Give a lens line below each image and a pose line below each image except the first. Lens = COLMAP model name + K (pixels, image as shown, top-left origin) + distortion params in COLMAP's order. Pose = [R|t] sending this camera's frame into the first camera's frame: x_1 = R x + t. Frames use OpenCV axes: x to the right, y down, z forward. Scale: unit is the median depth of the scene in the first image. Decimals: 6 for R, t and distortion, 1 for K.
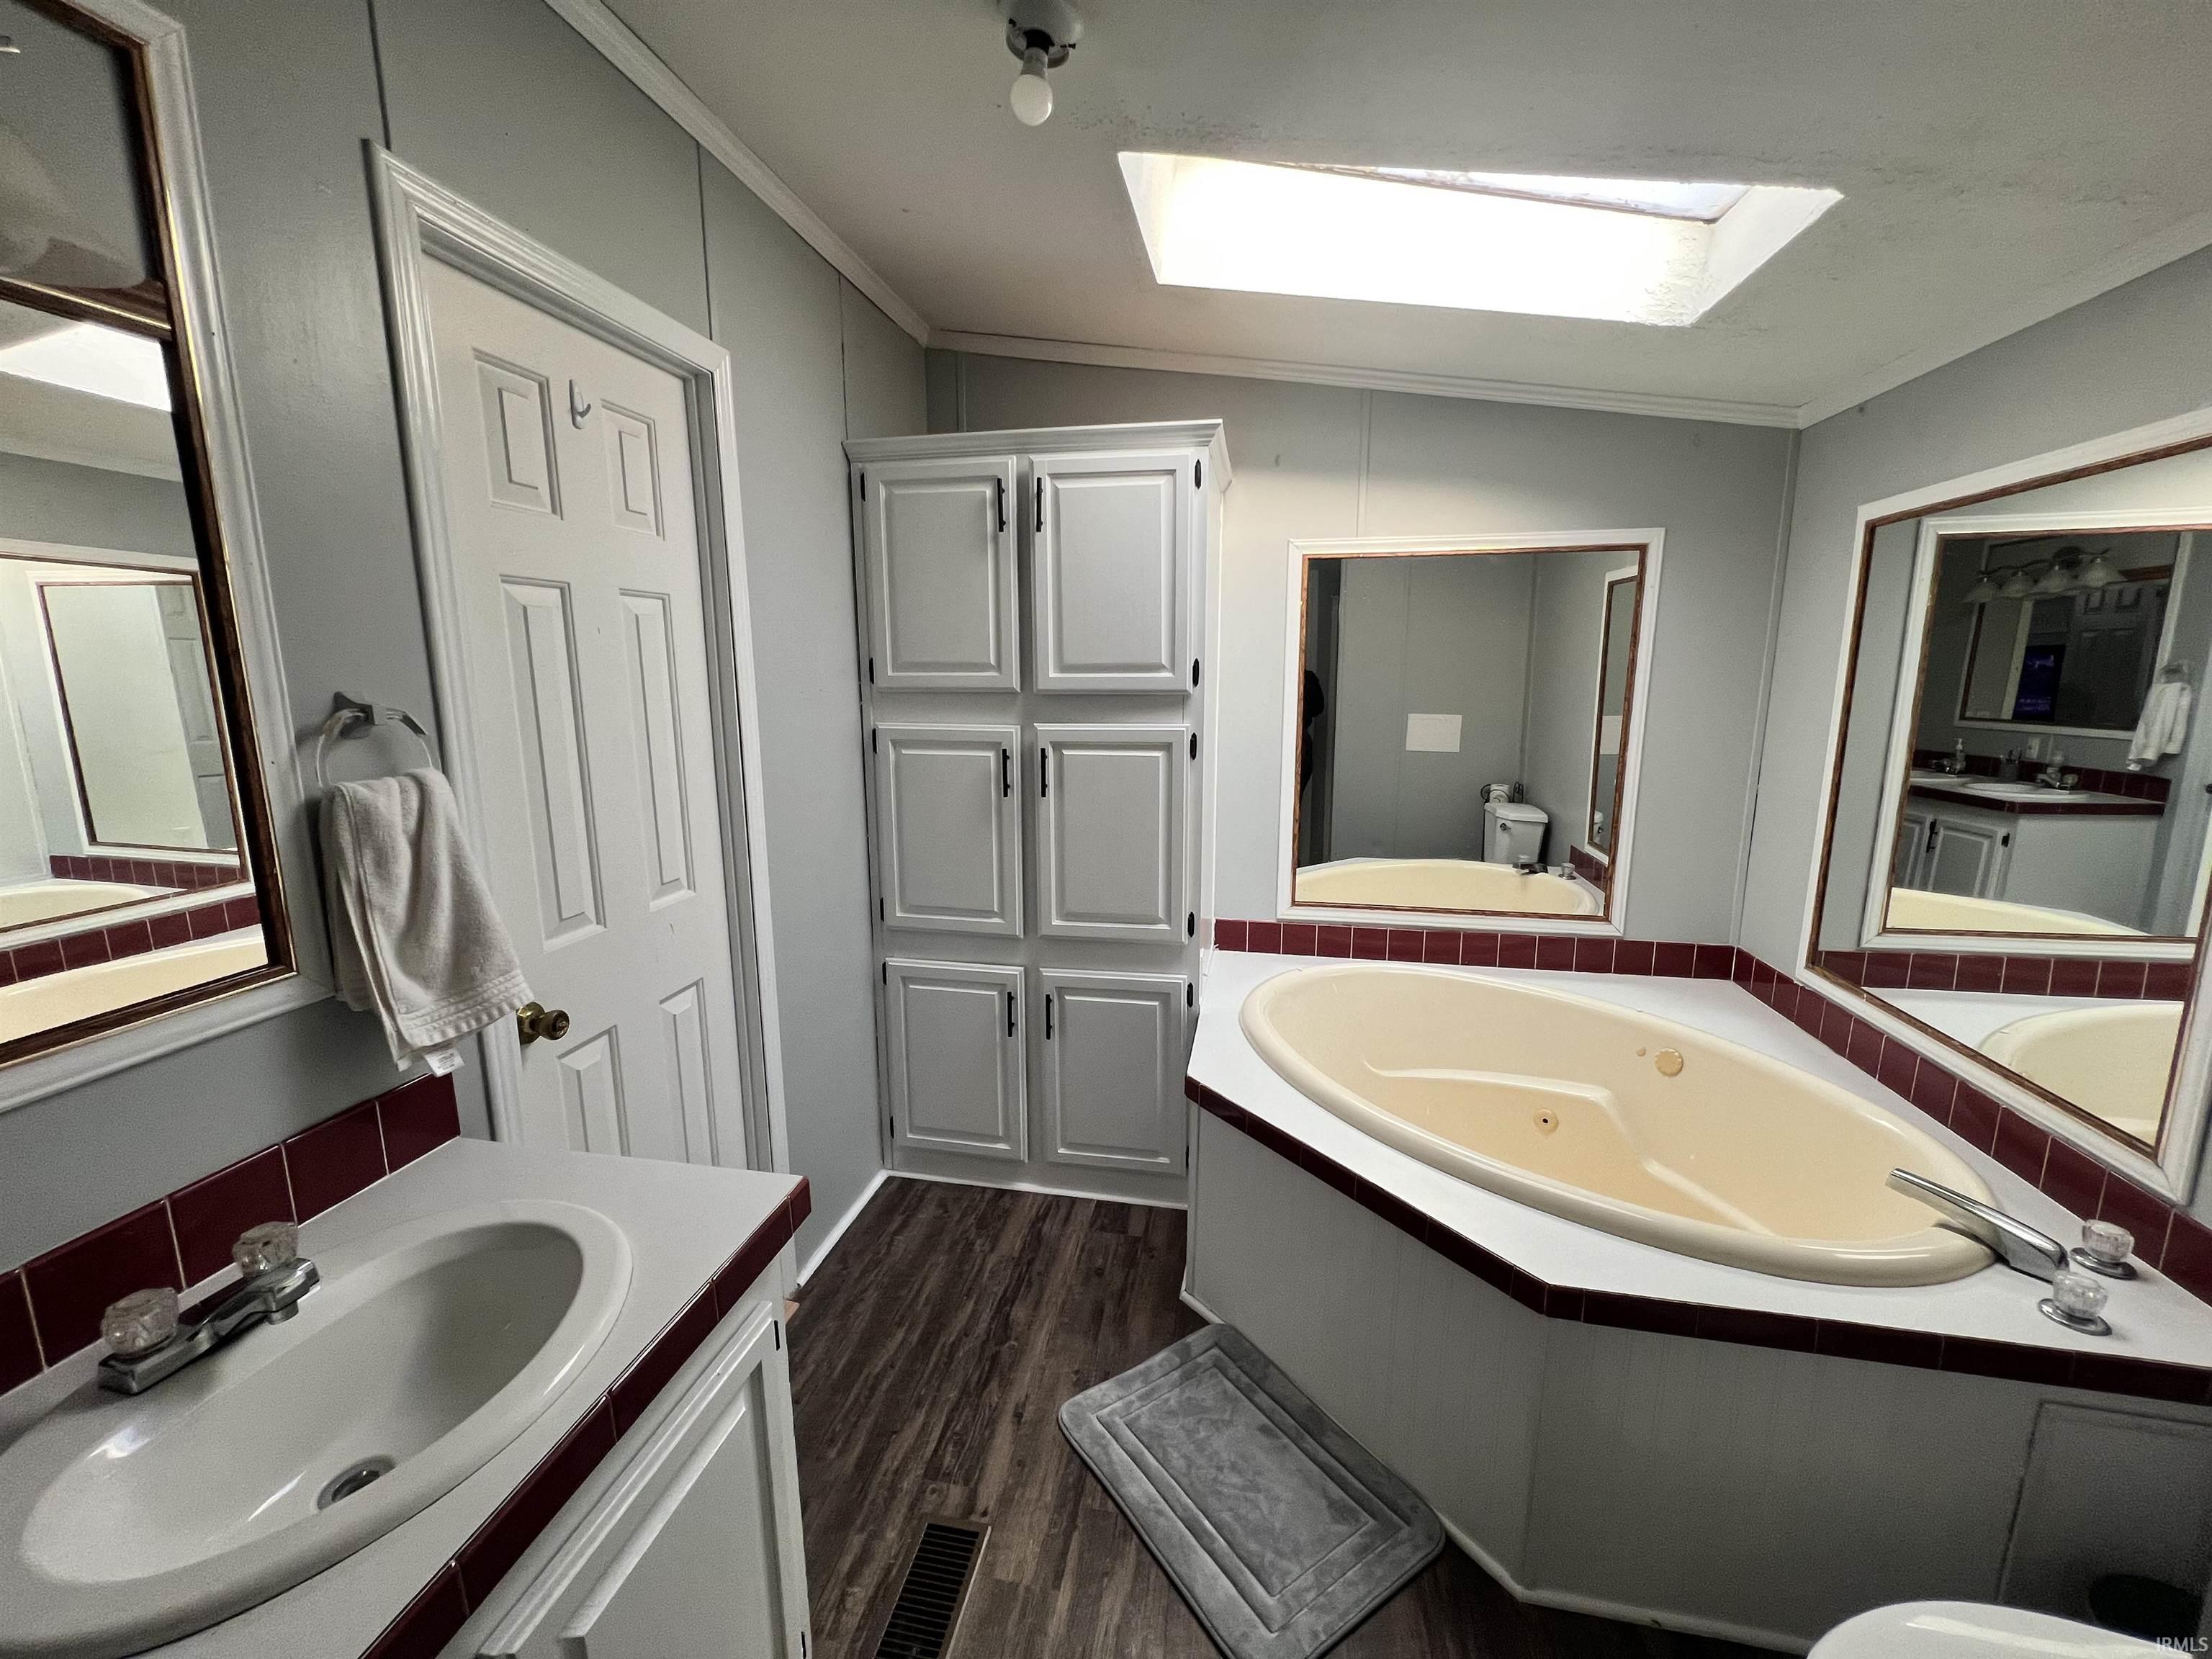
lens RADIAL K [[886.3, 0, 1101.0], [0, 886.3, 825.5], [0, 0, 1]] dist [-0.001264, 0.000042]
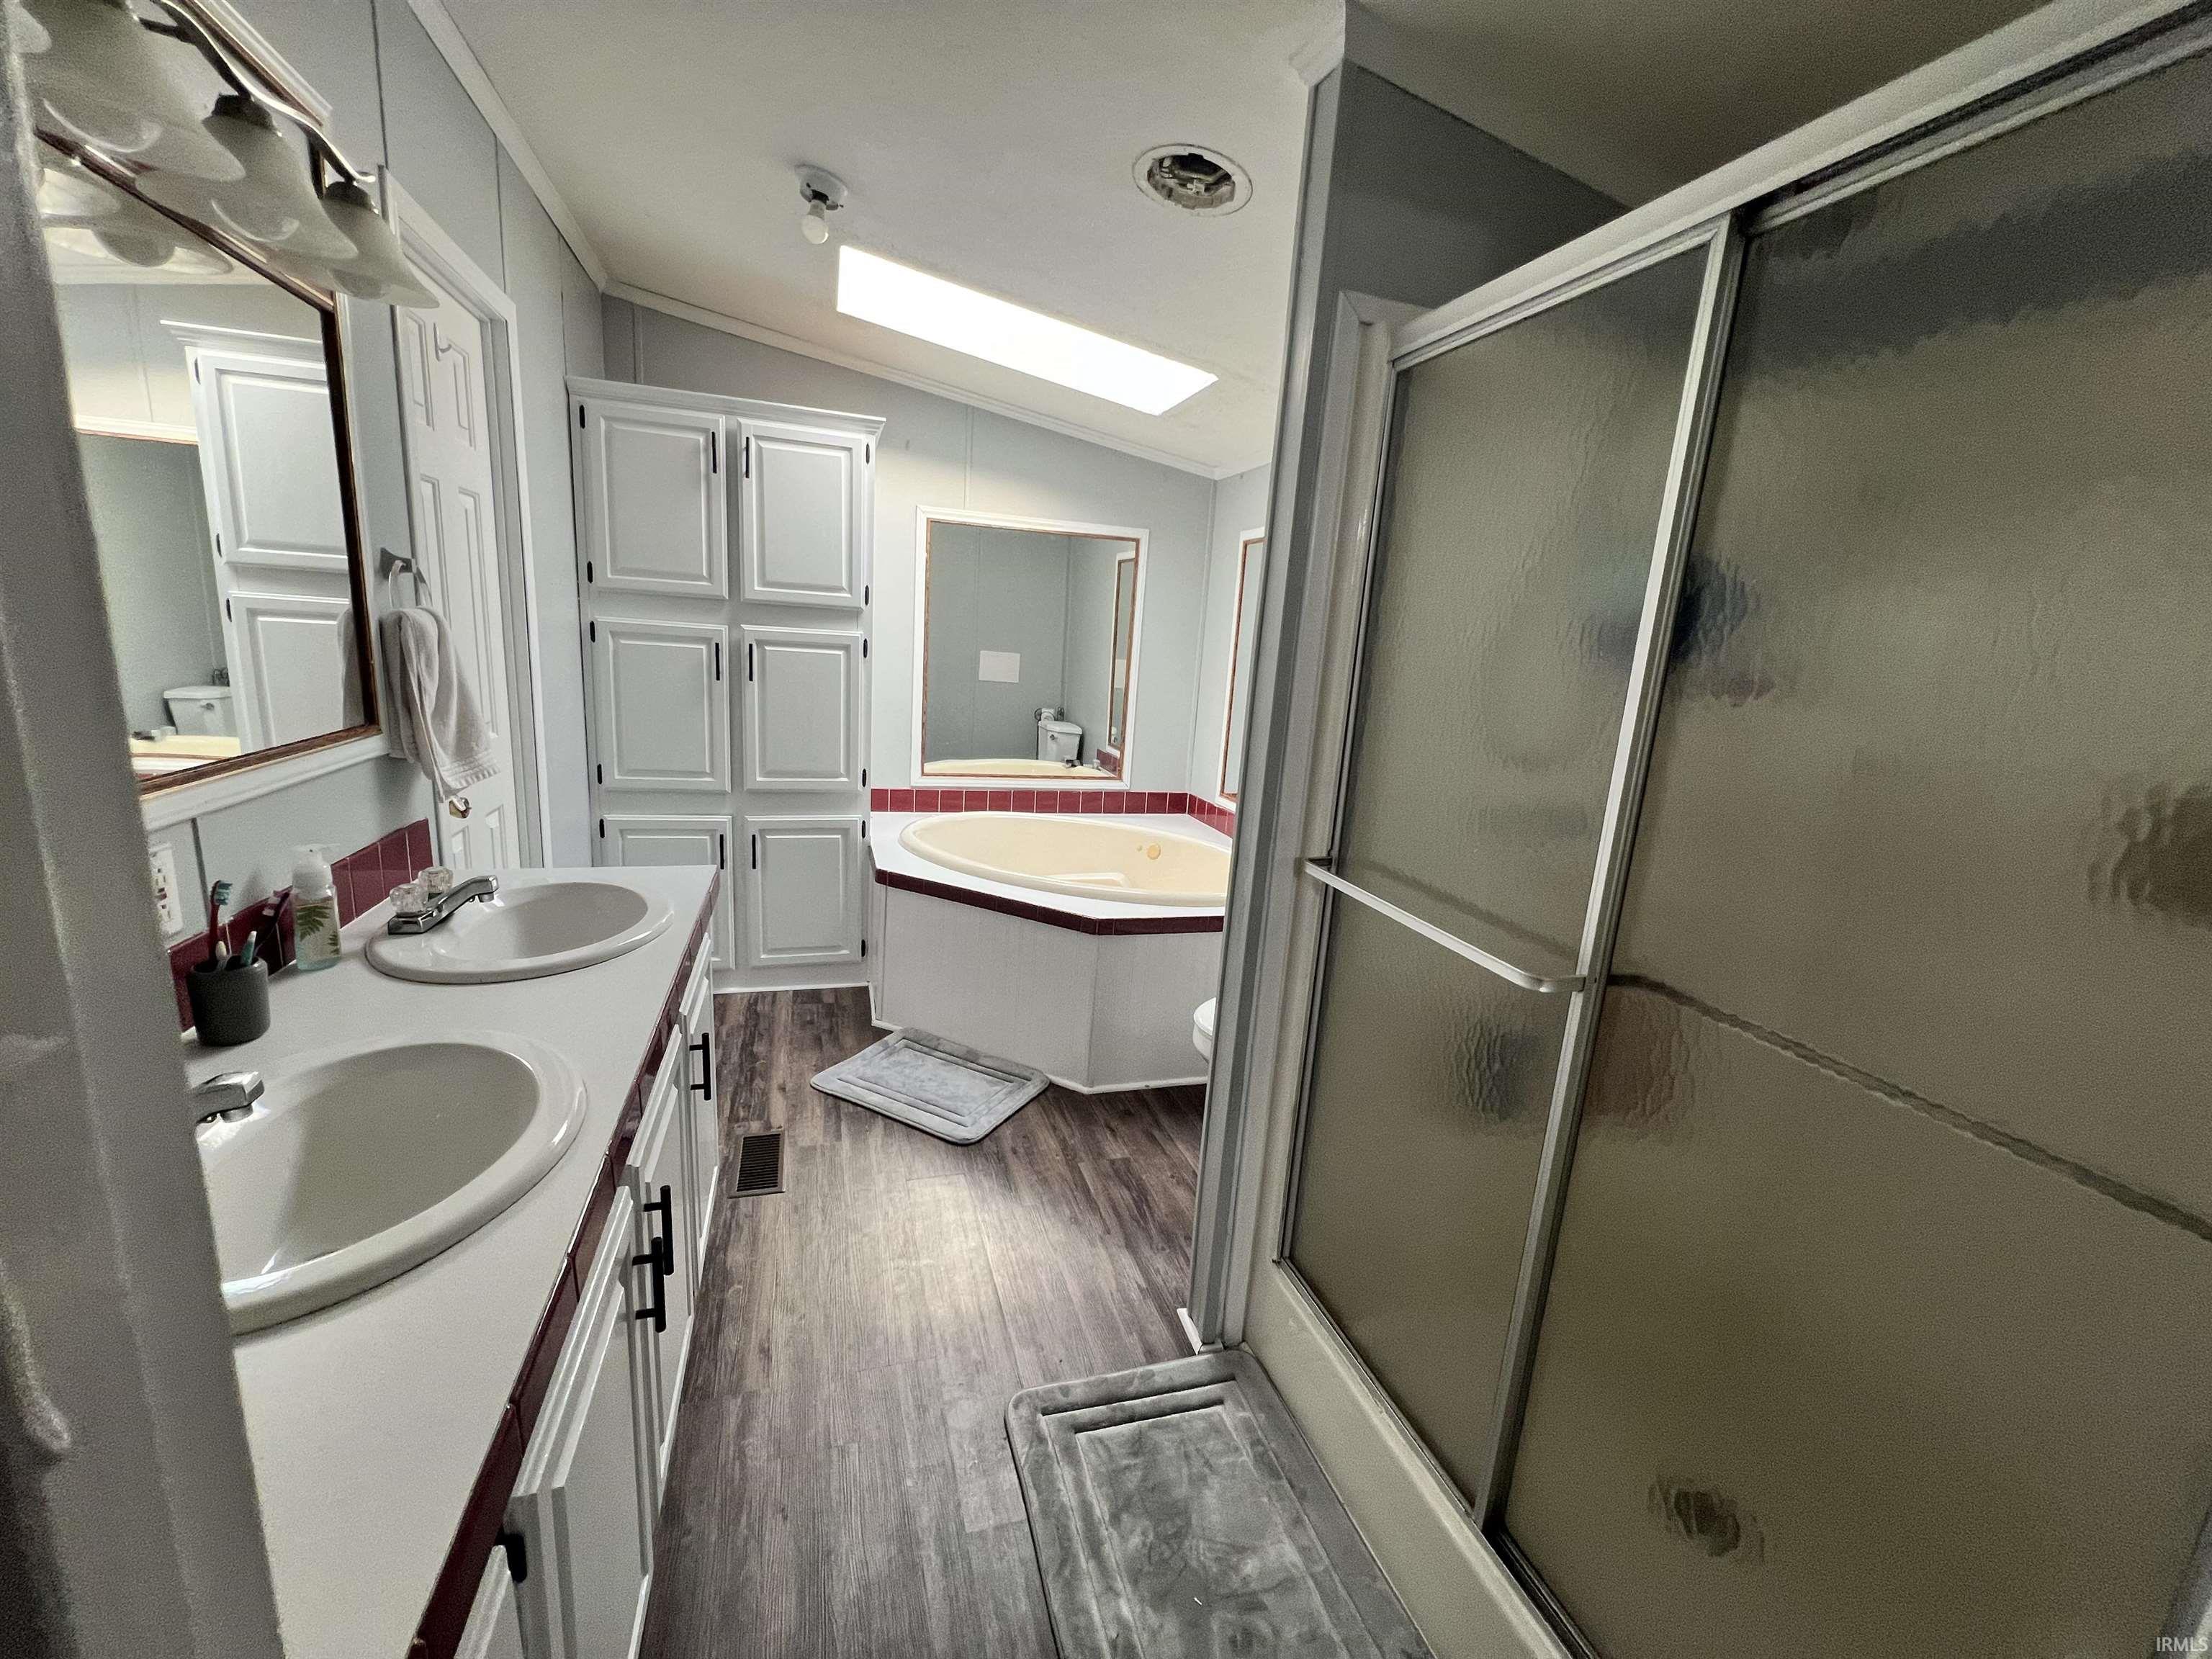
lens RADIAL K [[886.3, 0, 1099.1], [0, 886.3, 830.3], [0, 0, 1]] dist [-0.001264, 0.000042]
pose [[0.878294, -0.041427, 0.476324, -0.247311], [0.014012, 0.998041, 0.060966, 0.116680], [-0.477916, -0.046872, 0.877154, -0.421157]]
